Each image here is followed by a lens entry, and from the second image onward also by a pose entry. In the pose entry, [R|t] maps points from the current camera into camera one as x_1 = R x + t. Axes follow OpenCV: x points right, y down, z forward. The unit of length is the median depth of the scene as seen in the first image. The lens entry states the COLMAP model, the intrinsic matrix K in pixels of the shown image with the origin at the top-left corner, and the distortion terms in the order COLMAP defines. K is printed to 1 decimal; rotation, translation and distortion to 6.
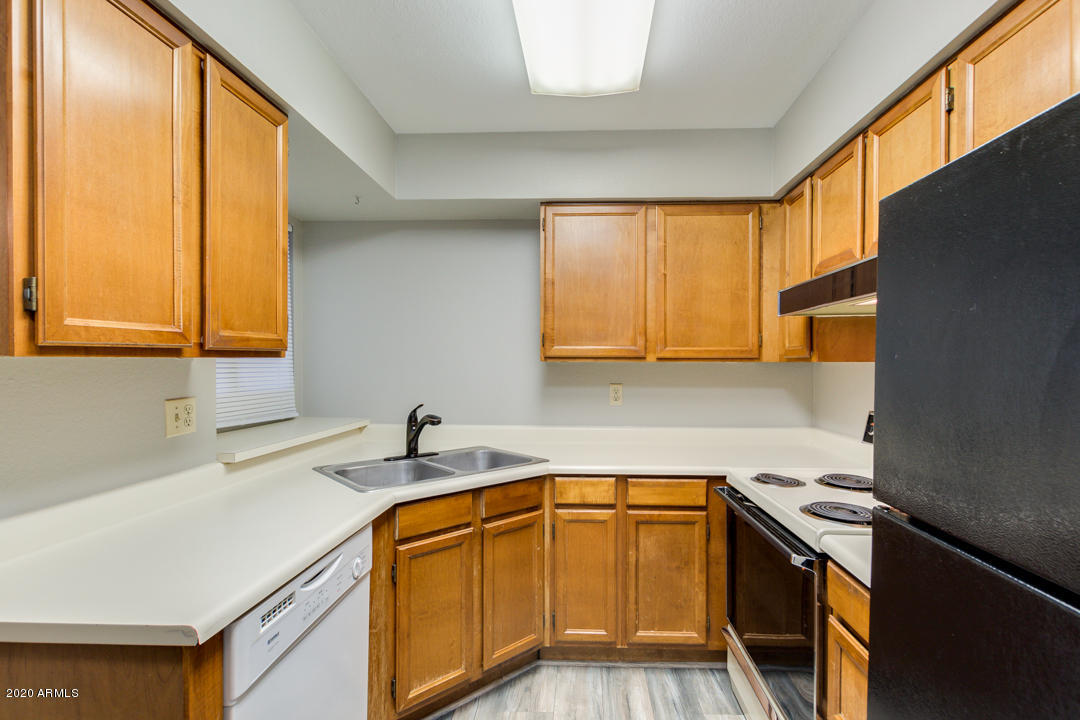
lens RADIAL K [[506.2, 0, 544.1], [0, 506.2, 365.4], [0, 0, 1]] dist [0.001468, 0.000342]
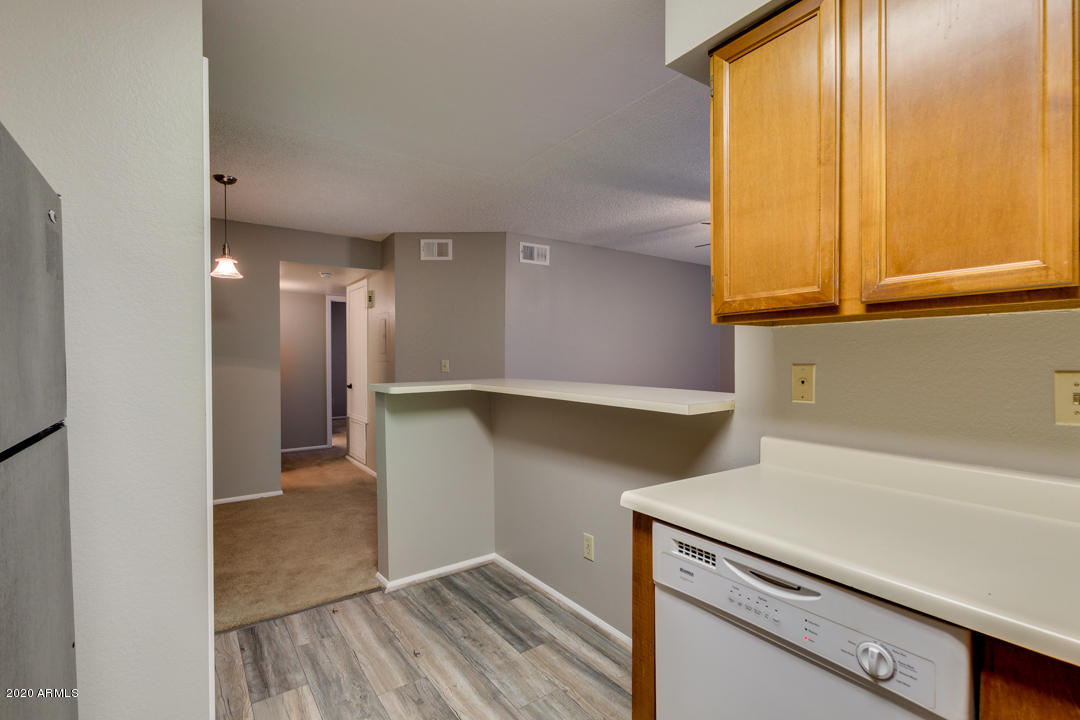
lens RADIAL K [[506.2, 0, 540.2], [0, 506.2, 354.5], [0, 0, 1]] dist [0.001468, 0.000342]
pose [[-0.776670, 0.006574, -0.629873, 0.385584], [-0.001179, 0.999929, 0.011890, 0.054465], [0.629906, 0.009977, -0.776607, 1.604510]]
